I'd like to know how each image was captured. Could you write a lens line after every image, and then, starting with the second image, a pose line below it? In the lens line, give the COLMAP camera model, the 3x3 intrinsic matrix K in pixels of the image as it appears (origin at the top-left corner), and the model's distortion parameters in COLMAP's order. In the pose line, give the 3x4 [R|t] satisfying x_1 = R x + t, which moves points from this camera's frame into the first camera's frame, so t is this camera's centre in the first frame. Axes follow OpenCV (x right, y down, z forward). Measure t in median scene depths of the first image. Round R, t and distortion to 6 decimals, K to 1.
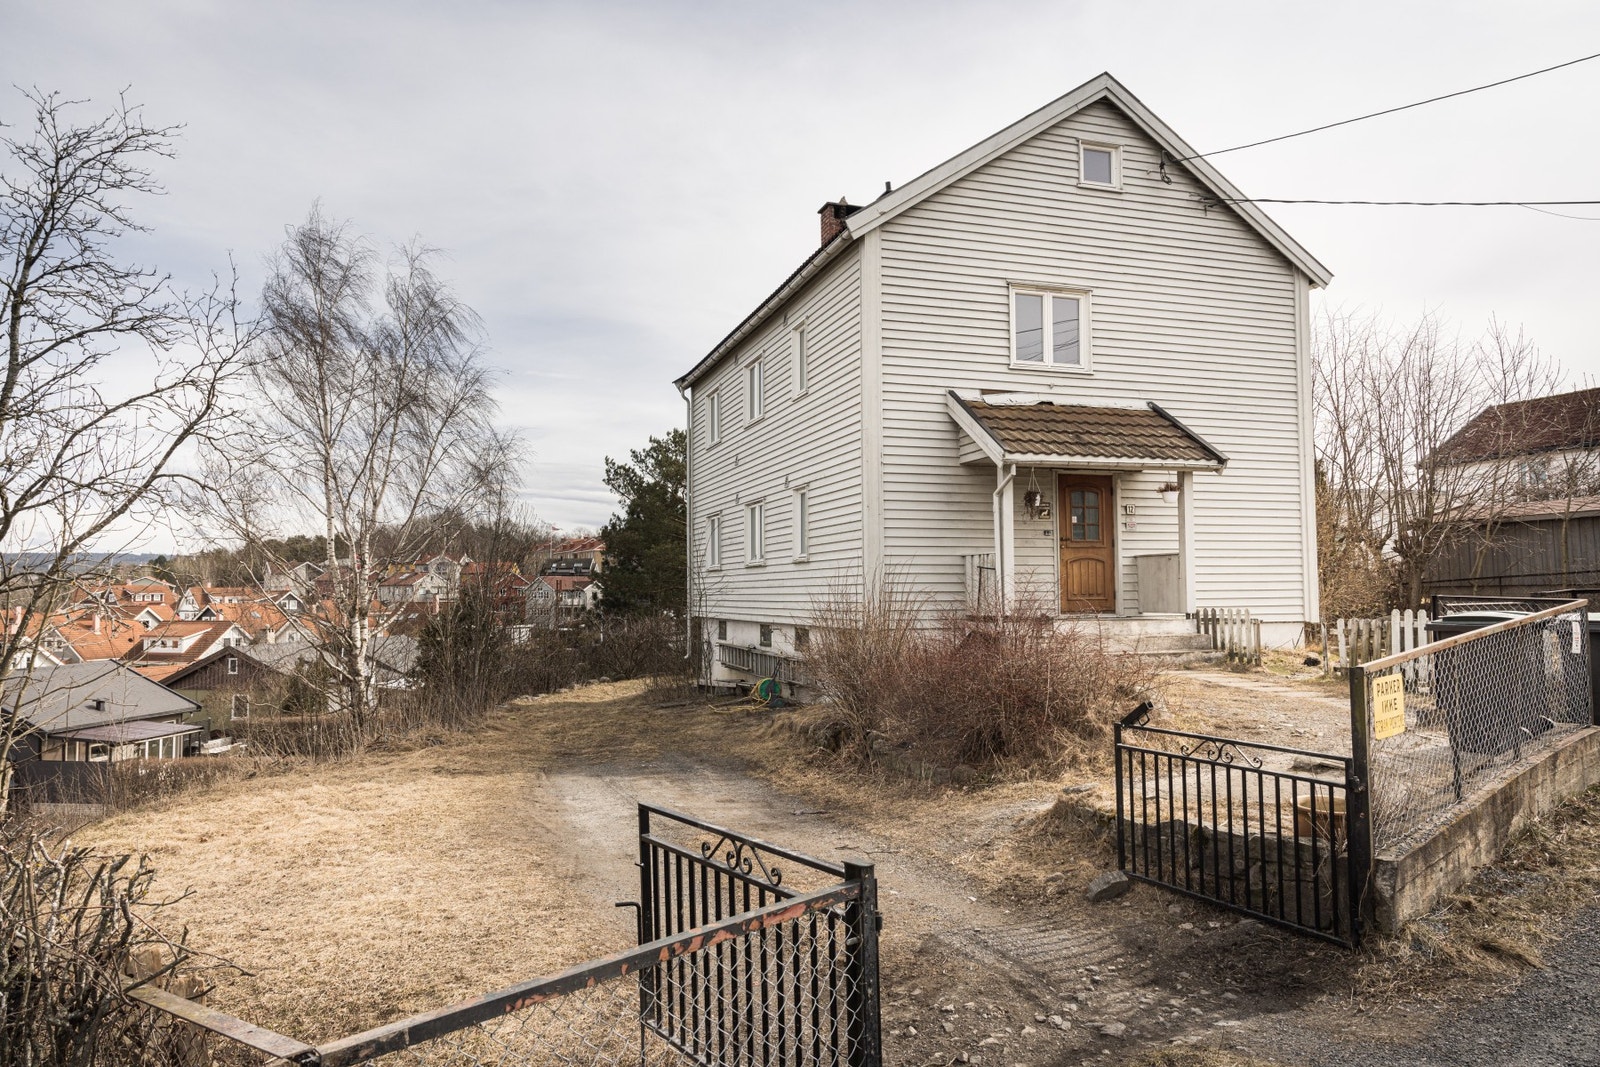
lens RADIAL K [[1073.0, 0, 802.4], [0, 1073.0, 529.2], [0, 0, 1]] dist [-0.019352, 0.024712]
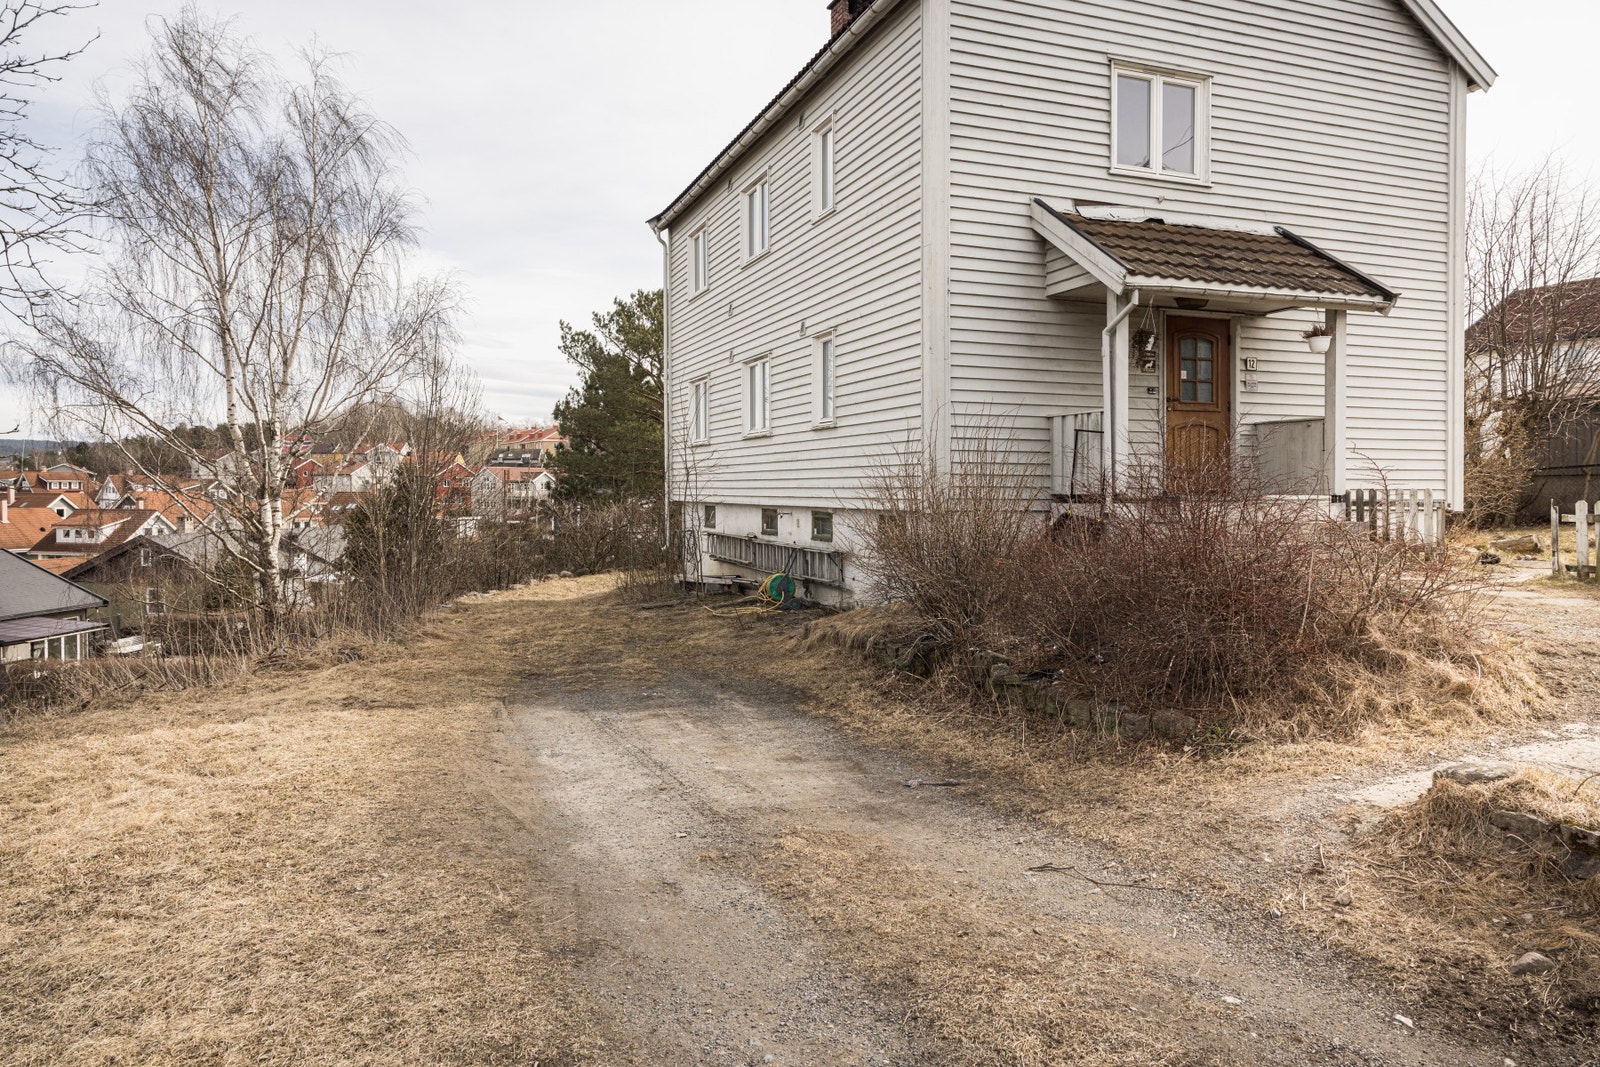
lens RADIAL K [[1073.0, 0, 796.4], [0, 1073.0, 531.1], [0, 0, 1]] dist [-0.019352, 0.024712]
pose [[0.999043, 0.008579, 0.042885, -0.060334], [-0.012714, 0.995191, 0.097121, 0.032338], [-0.041845, -0.097574, 0.994348, 0.228235]]
